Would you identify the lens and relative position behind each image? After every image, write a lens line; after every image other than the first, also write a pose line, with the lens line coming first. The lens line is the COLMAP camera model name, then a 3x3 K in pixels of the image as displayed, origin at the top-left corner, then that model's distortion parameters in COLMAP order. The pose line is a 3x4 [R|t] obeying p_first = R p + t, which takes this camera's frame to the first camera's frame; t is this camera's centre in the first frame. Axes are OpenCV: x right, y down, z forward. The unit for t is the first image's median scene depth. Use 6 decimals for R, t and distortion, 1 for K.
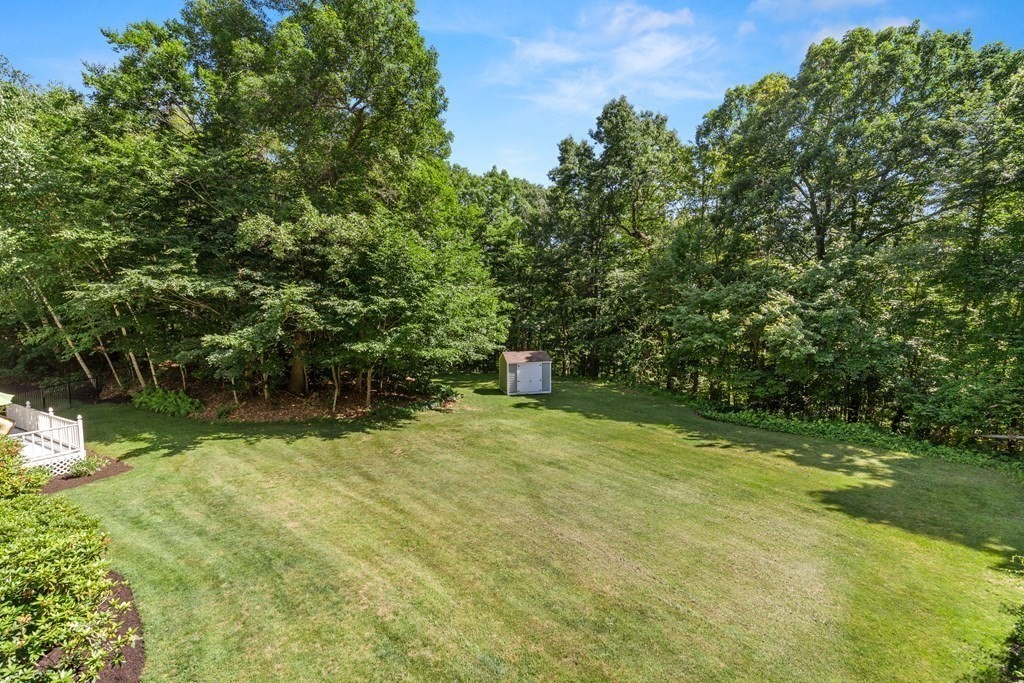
lens RADIAL K [[463.5, 0, 506.4], [0, 463.5, 342.3], [0, 0, 1]] dist [-0.000505, 0.000832]
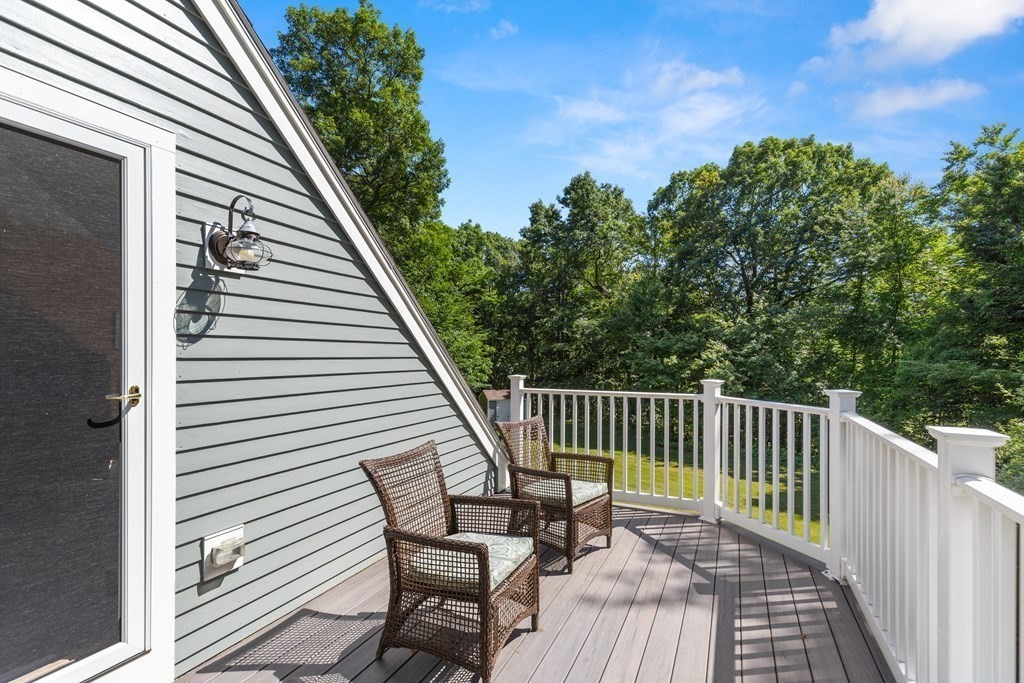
lens RADIAL K [[463.5, 0, 506.4], [0, 463.5, 342.3], [0, 0, 1]] dist [-0.000505, 0.000832]
pose [[0.996144, 0.018877, 0.085675, -0.052972], [-0.010992, 0.995736, -0.091587, 0.008362], [-0.087038, 0.090292, 0.992105, -0.127517]]
